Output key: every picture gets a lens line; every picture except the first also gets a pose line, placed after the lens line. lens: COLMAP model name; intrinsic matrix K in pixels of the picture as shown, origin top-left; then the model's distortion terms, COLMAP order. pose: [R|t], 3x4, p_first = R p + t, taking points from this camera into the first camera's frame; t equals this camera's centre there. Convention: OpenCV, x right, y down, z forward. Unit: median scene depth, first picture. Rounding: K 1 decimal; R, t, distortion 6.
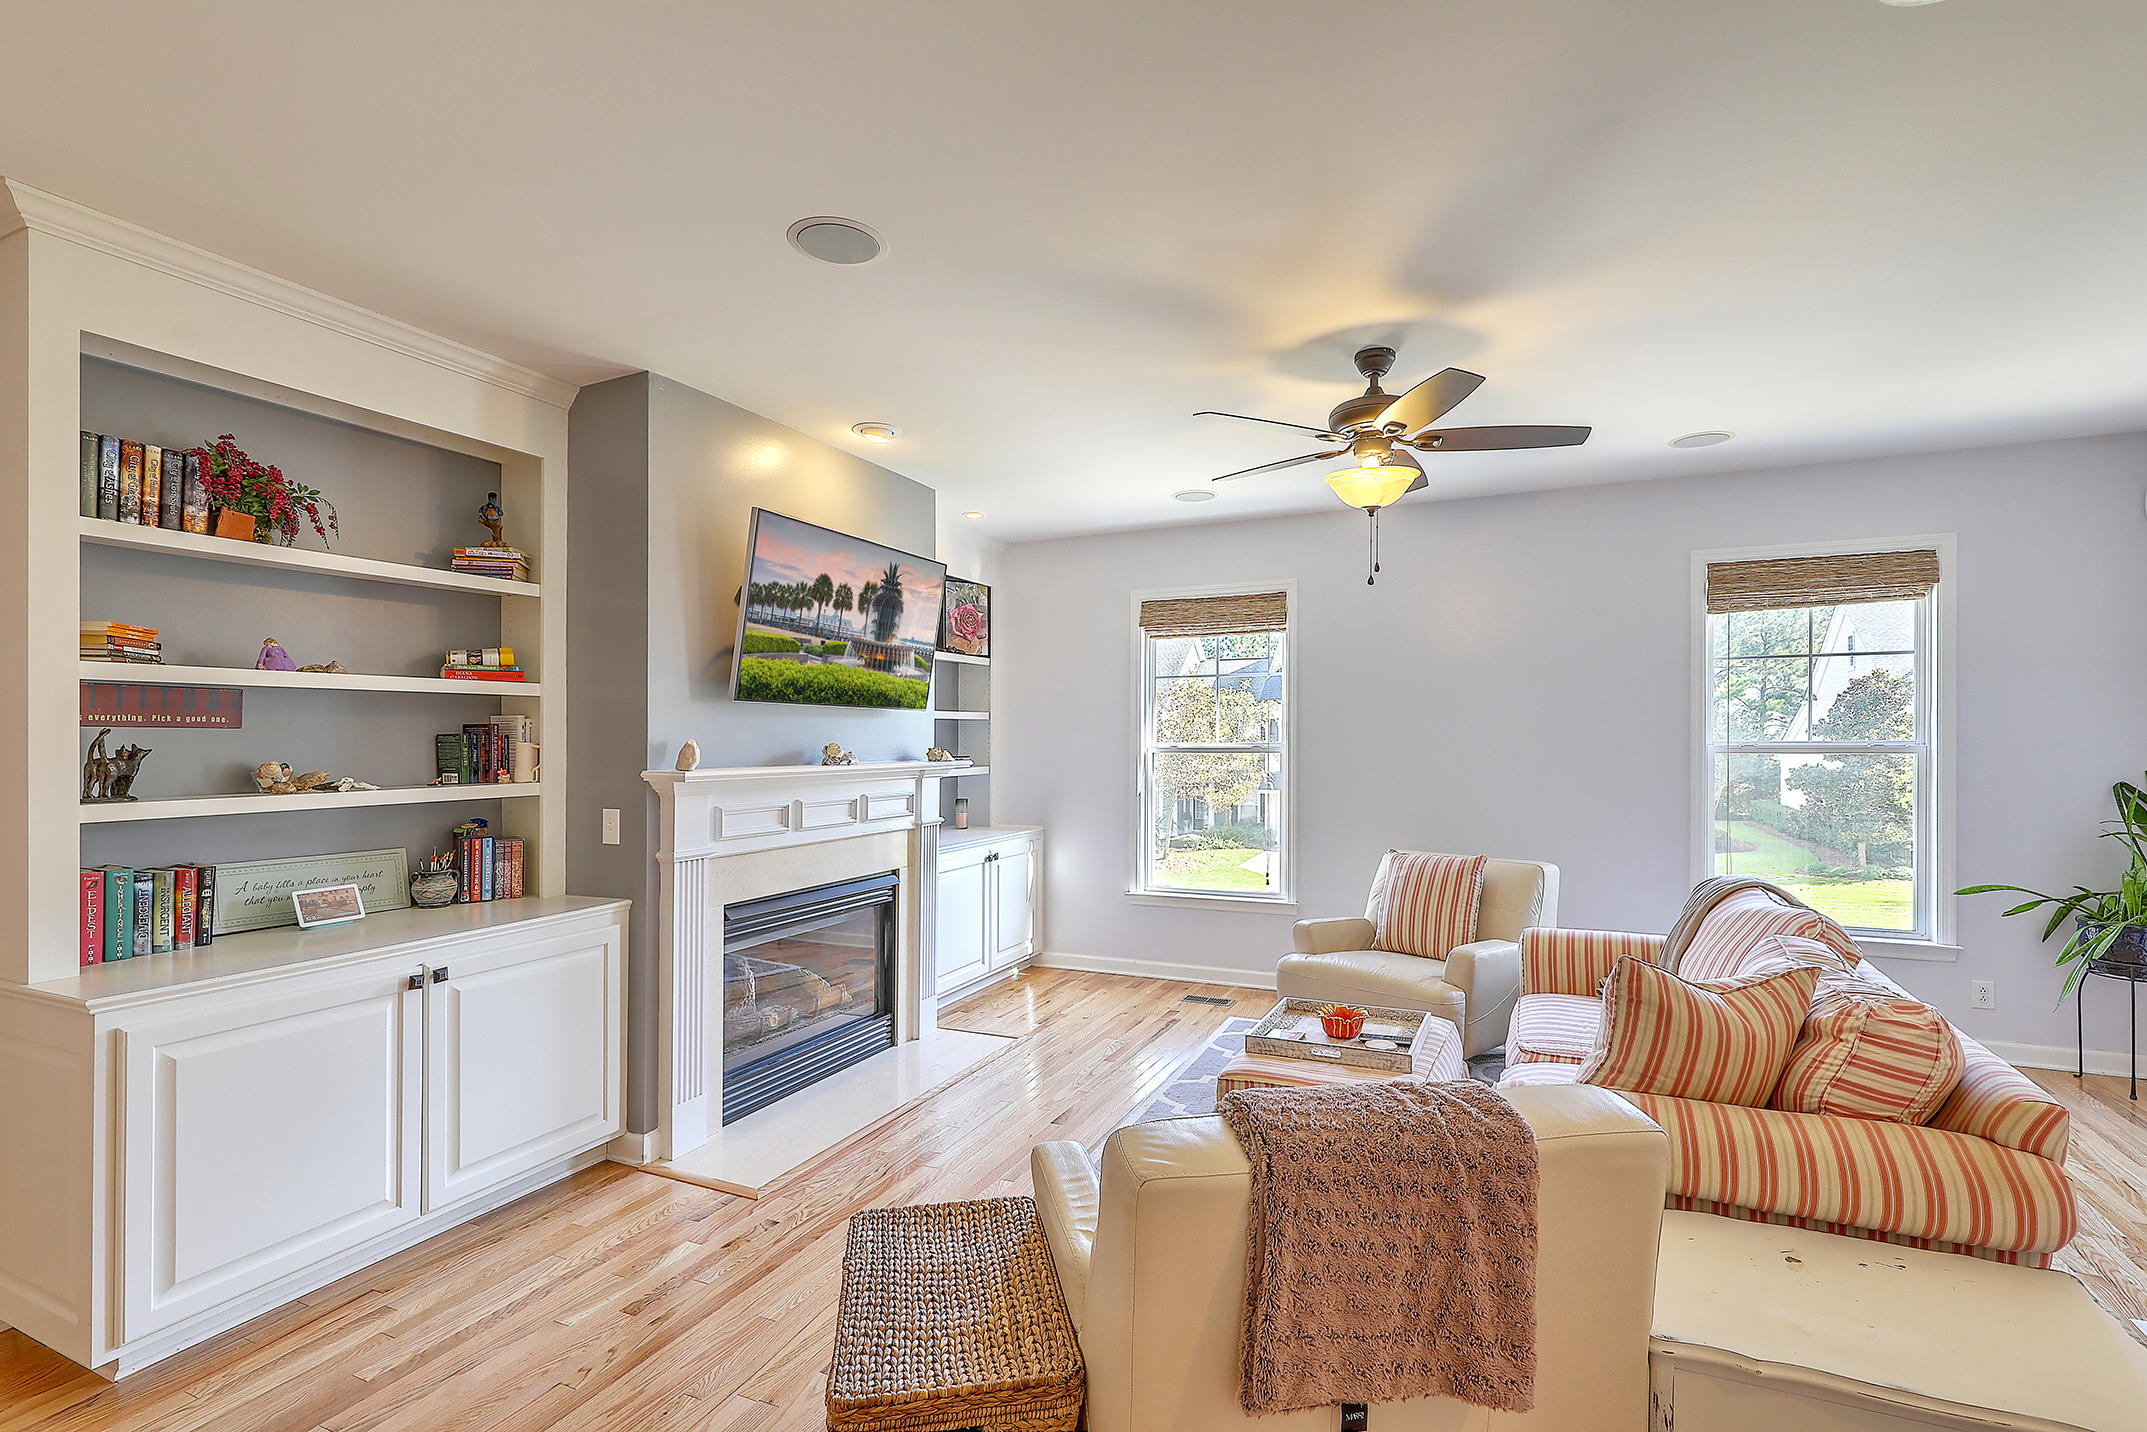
lens RADIAL K [[966.8, 0, 1081.4], [0, 966.8, 733.0], [0, 0, 1]] dist [0.002438, -0.000126]
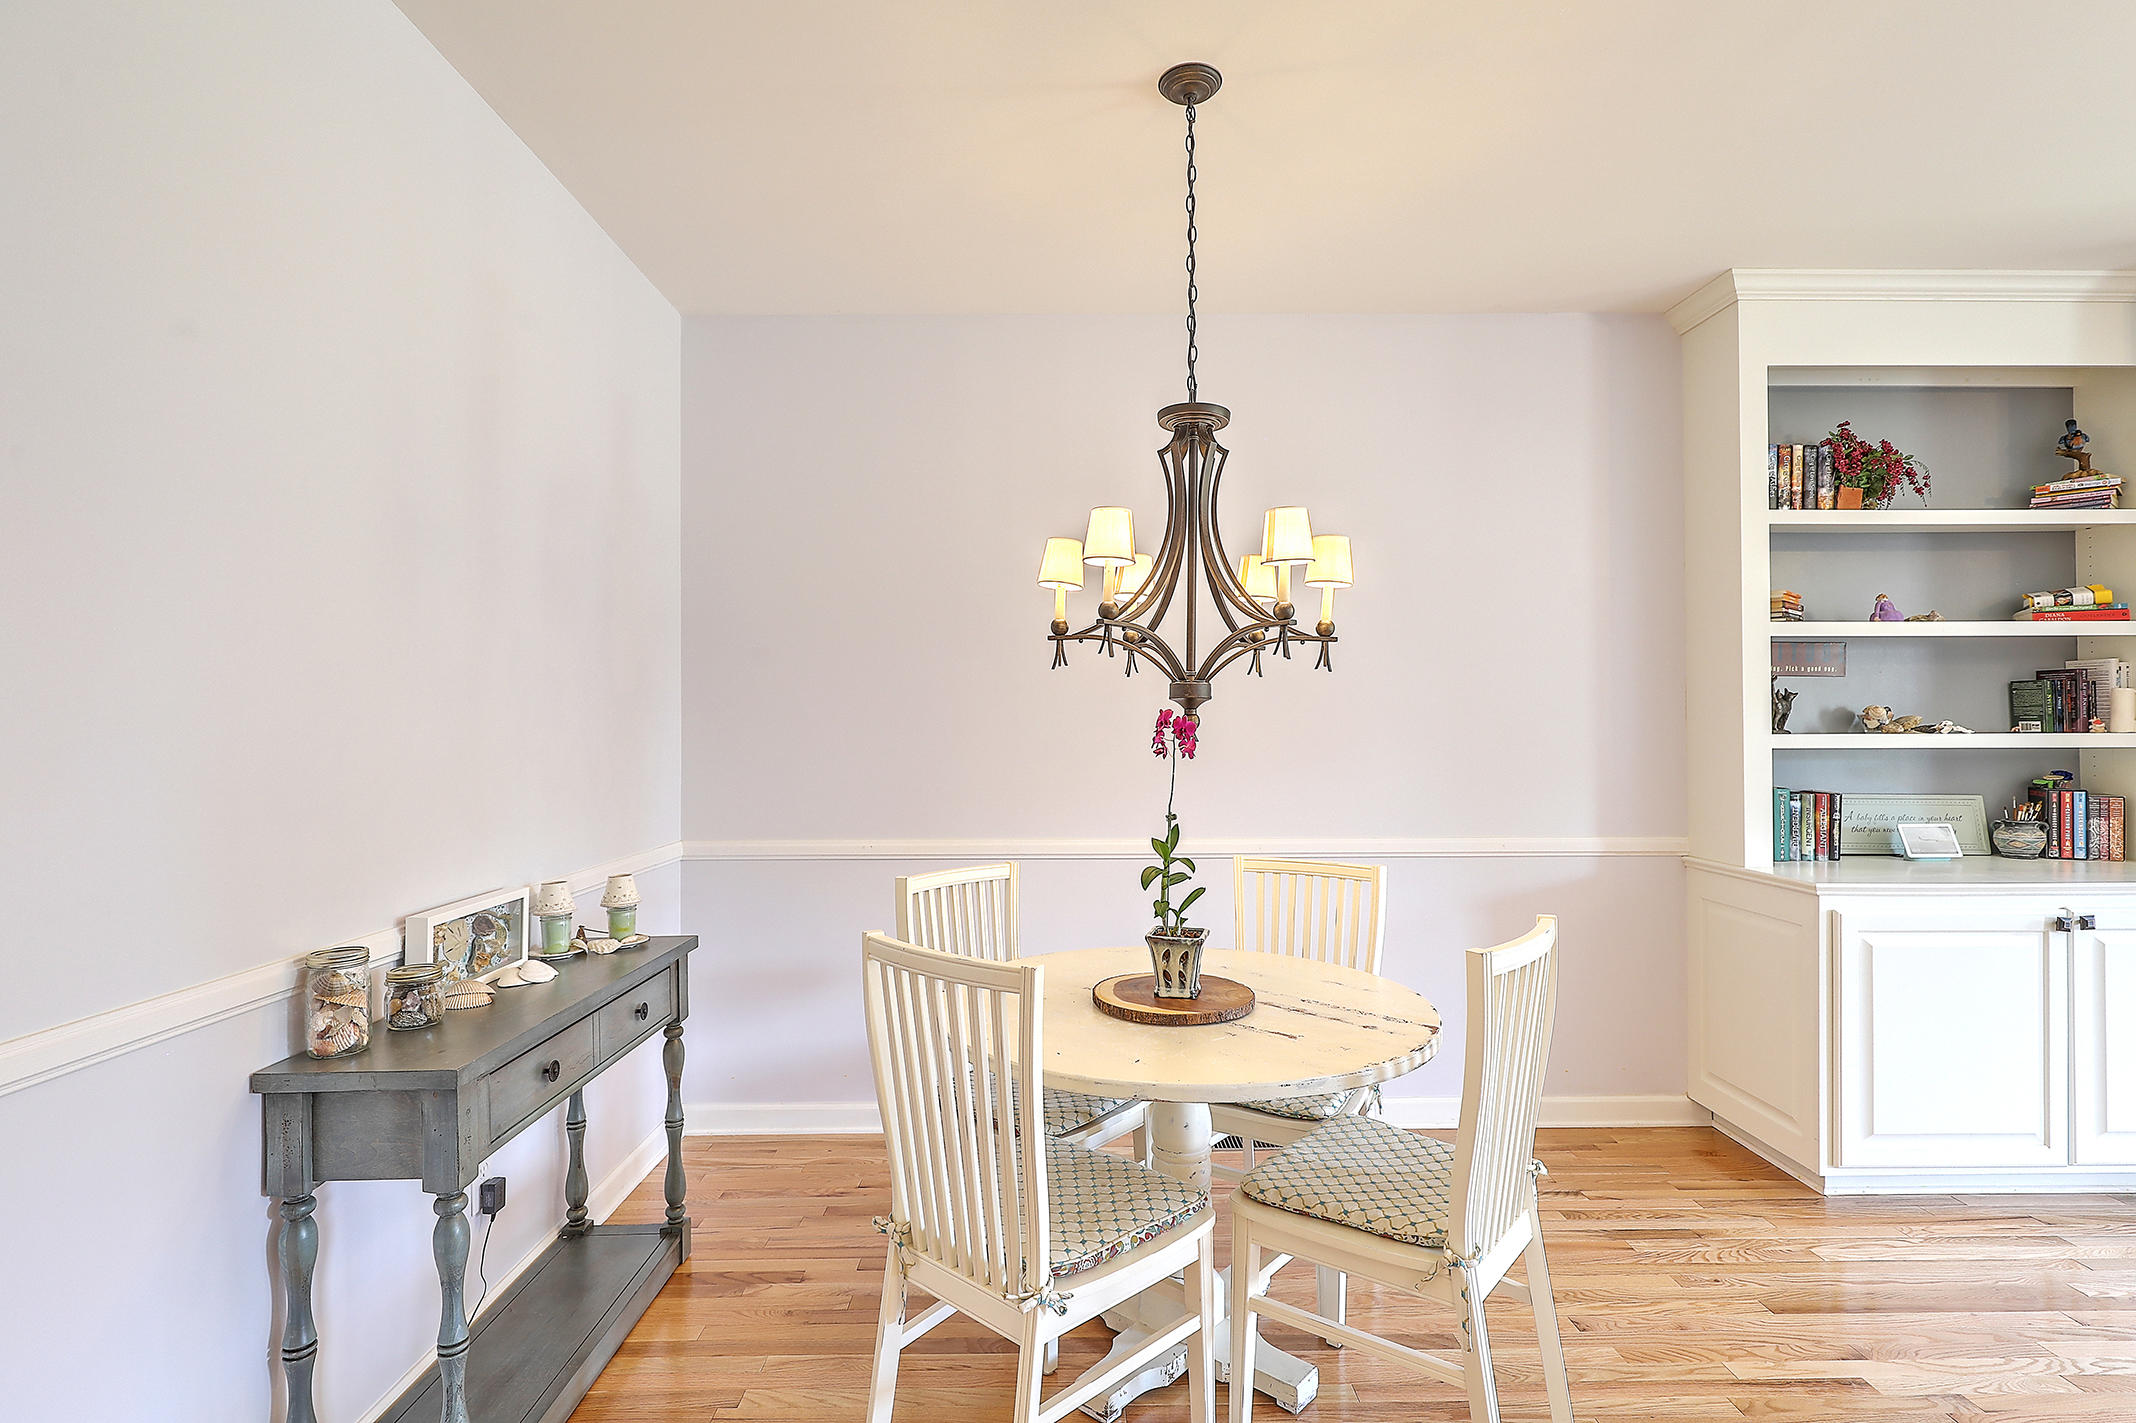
lens RADIAL K [[1041.5, 0, 1073.4], [0, 1041.5, 700.3], [0, 0, 1]] dist [-0.004364, 0.000724]
pose [[0.432533, -0.015981, -0.901476, -0.162581], [0.003582, 0.999865, -0.016007, 0.041273], [0.901611, 0.003695, 0.432532, -0.364765]]
